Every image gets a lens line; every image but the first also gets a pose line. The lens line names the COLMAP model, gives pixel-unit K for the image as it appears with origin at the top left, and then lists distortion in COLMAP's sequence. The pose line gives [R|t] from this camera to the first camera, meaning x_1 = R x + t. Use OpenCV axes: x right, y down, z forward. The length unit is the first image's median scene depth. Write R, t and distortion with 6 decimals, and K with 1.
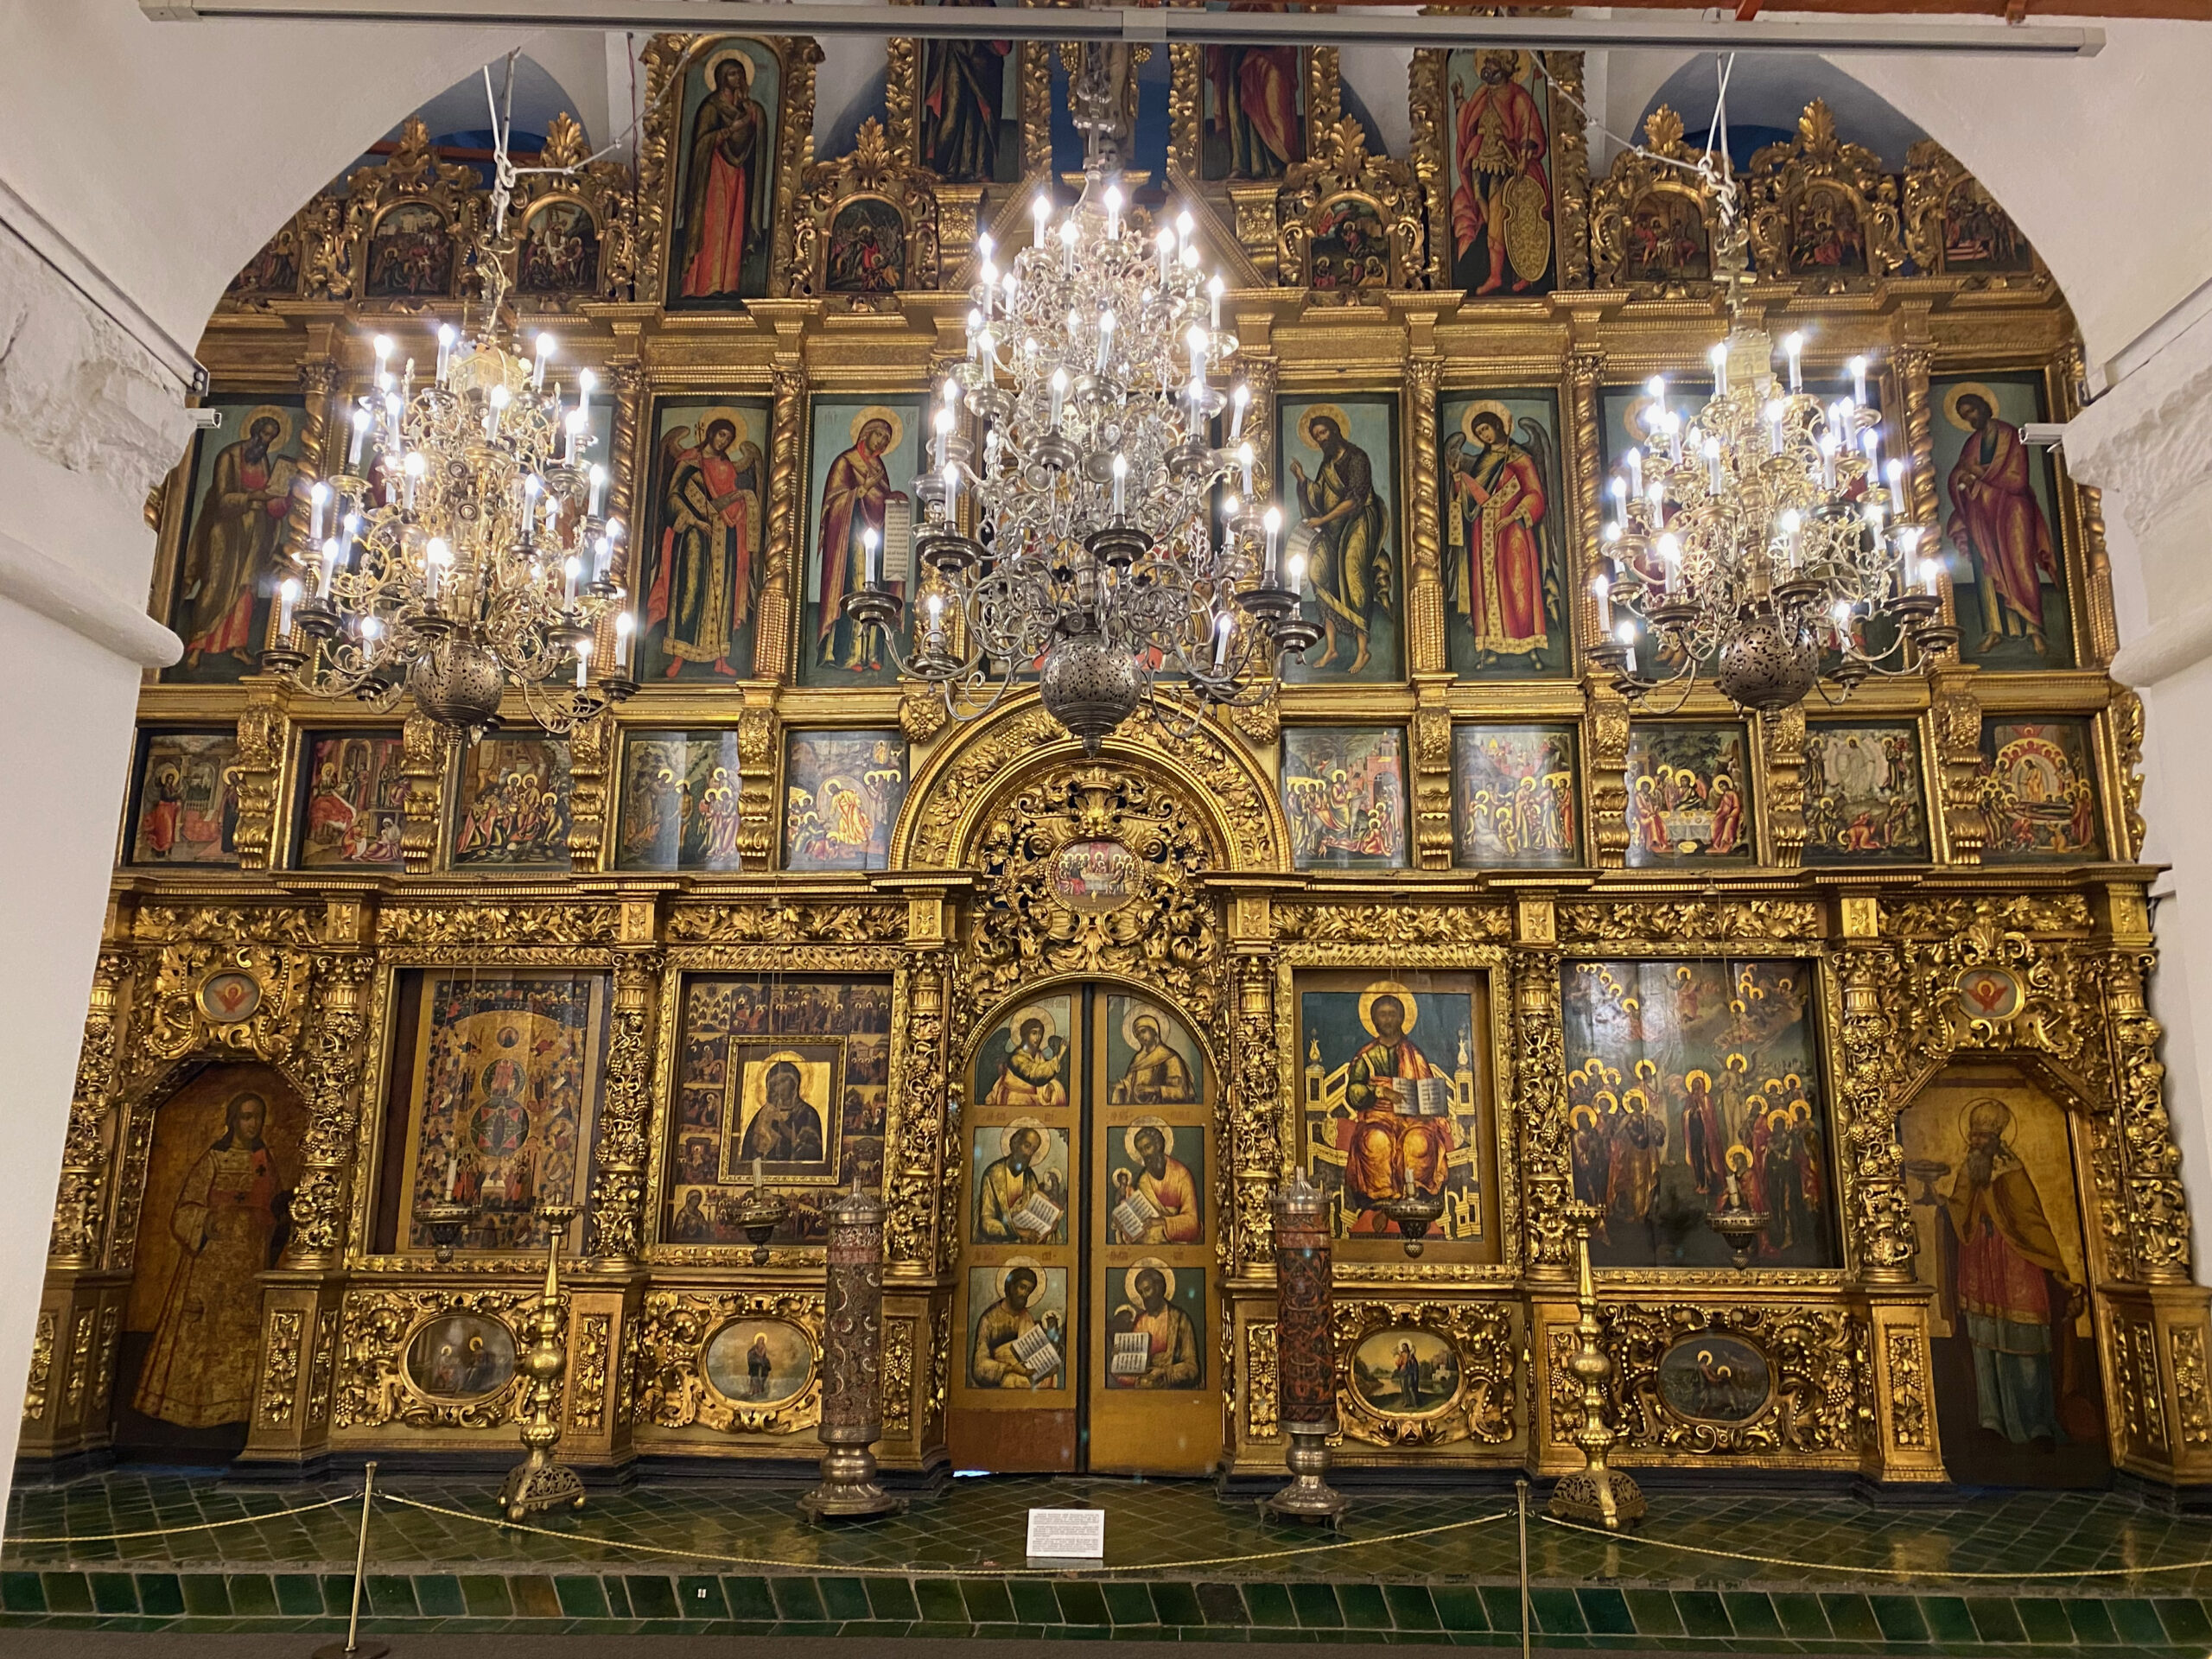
lens RADIAL K [[1649.7, 0, 1106.0], [0, 1649.7, 829.5], [0, 0, 1]] dist [0.185559, -0.539417]
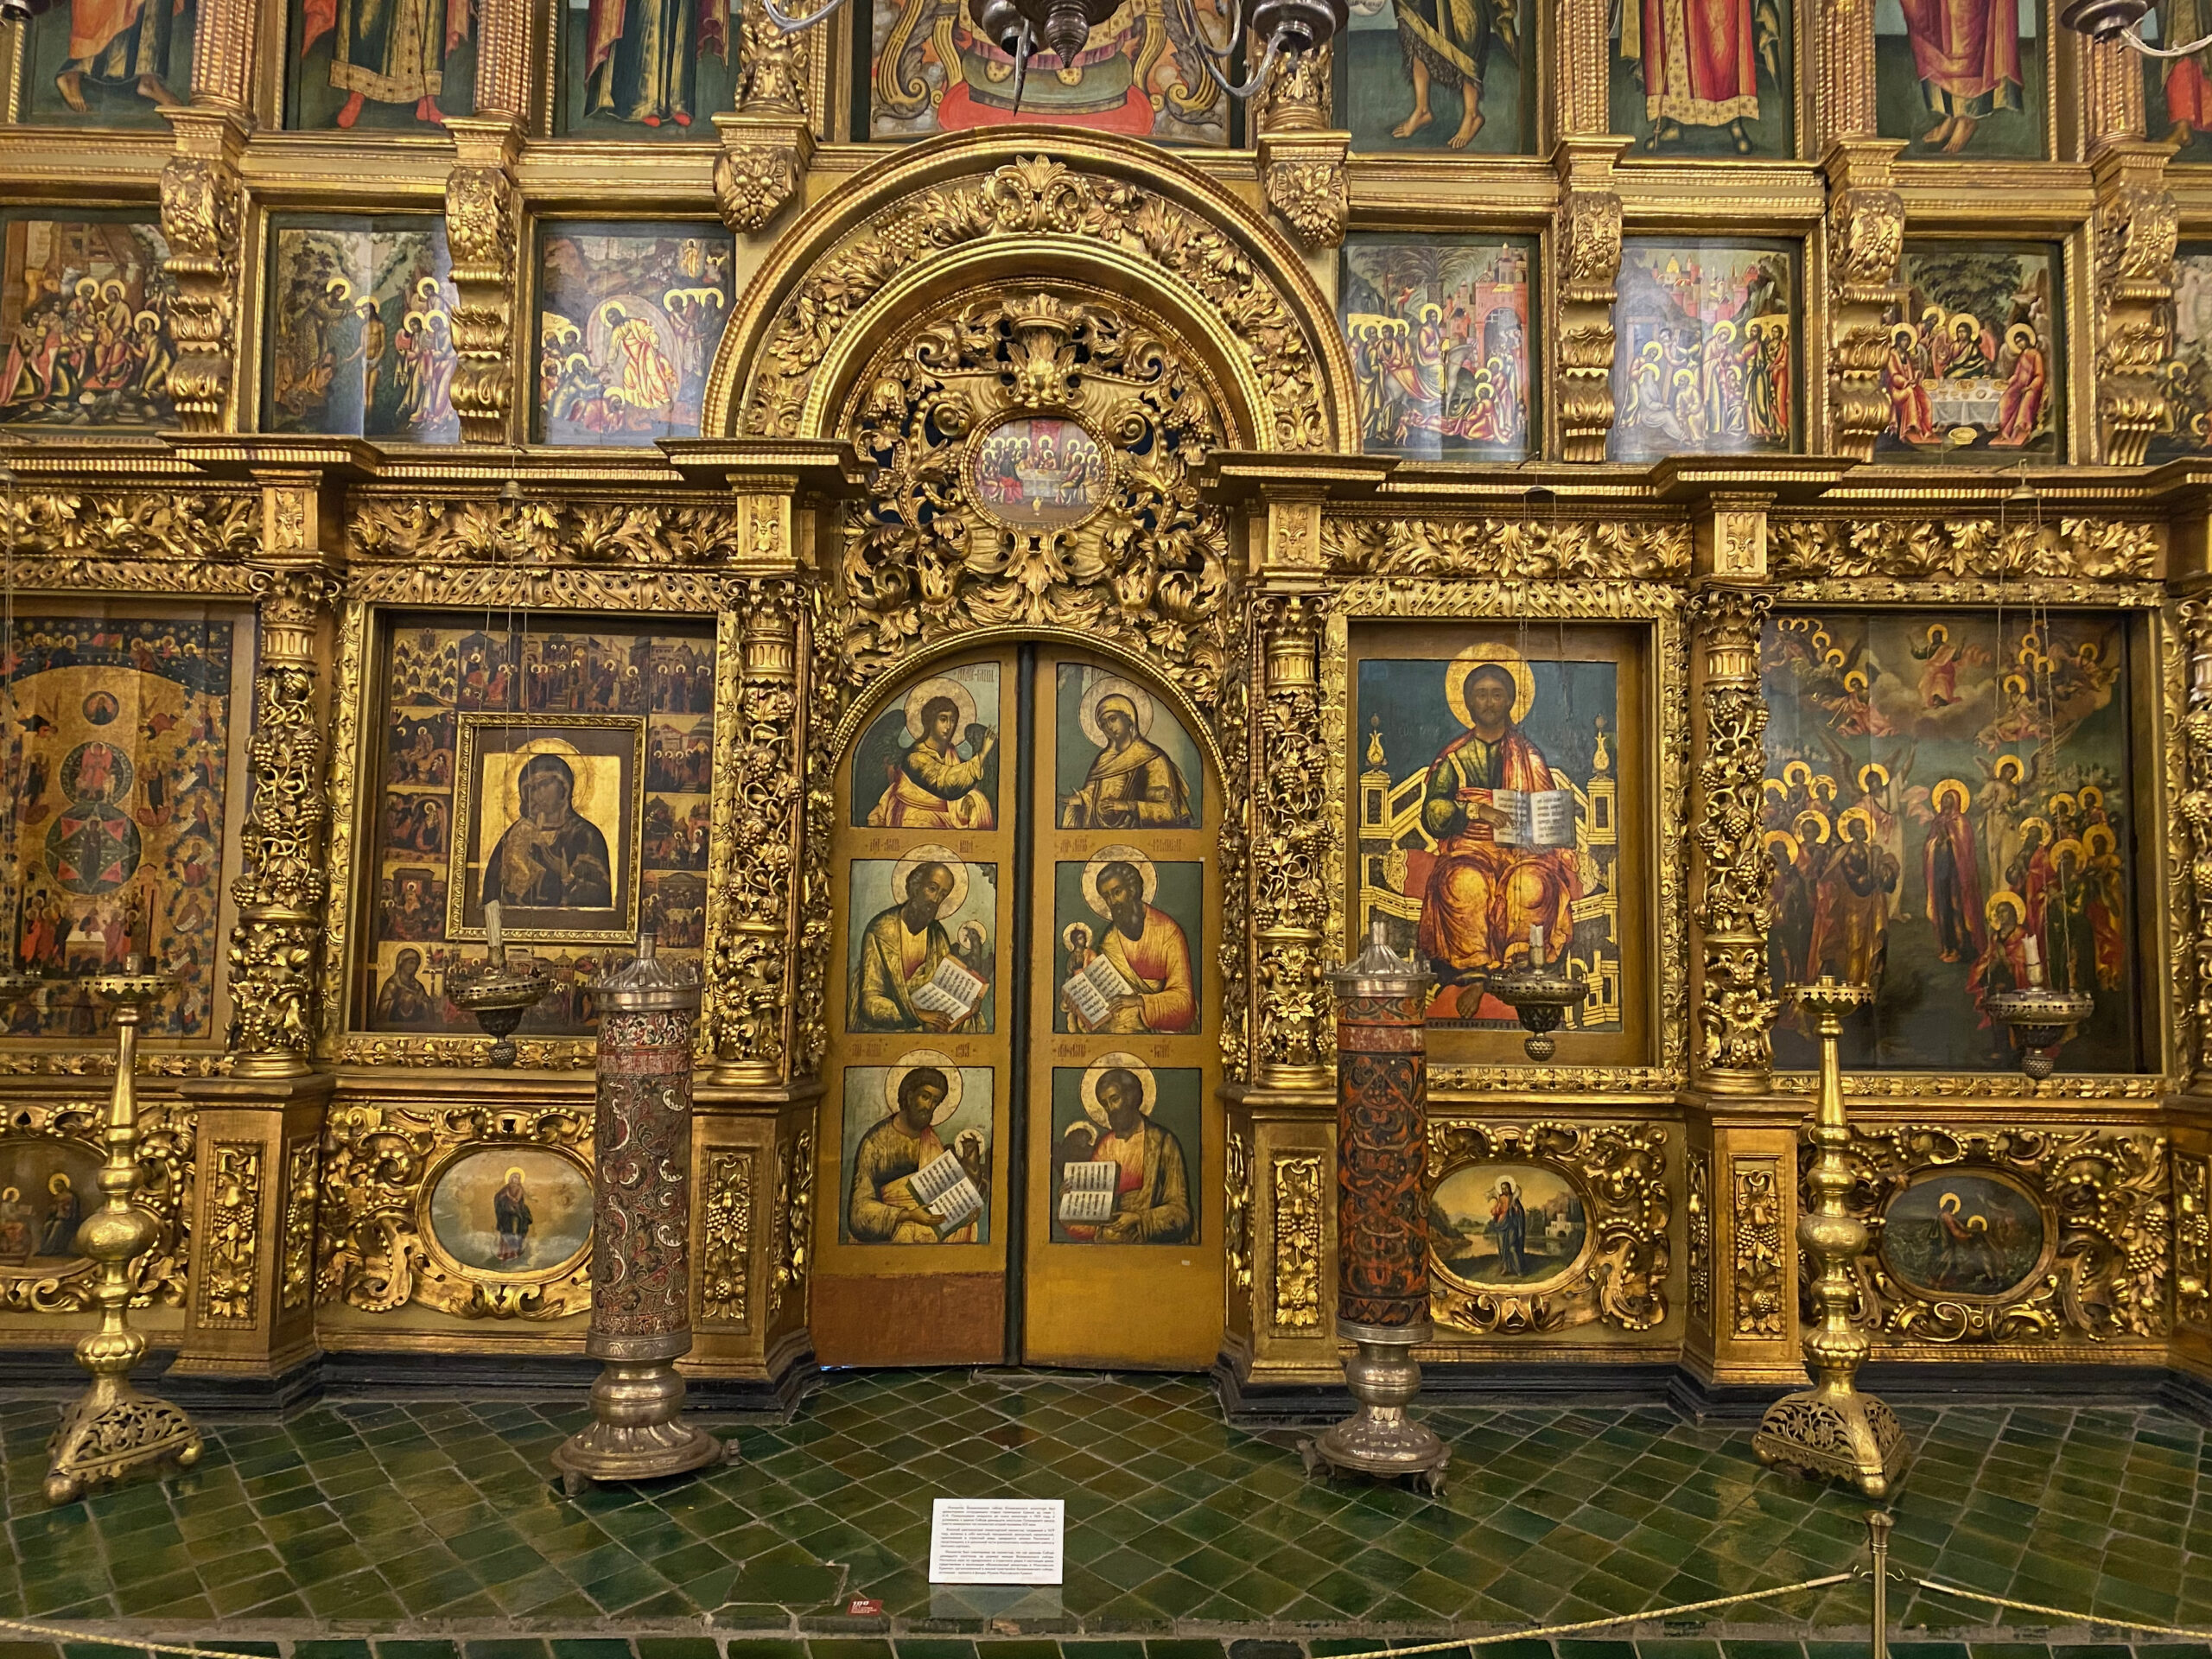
lens RADIAL K [[1686.1, 0, 1113.5], [0, 1686.1, 881.1], [0, 0, 1]] dist [0.023836, -0.006873]
pose [[0.998596, 0.007700, 0.052412, -0.011342], [-0.016939, 0.983849, 0.178198, 0.069276], [-0.050193, -0.178835, 0.982598, 0.350817]]
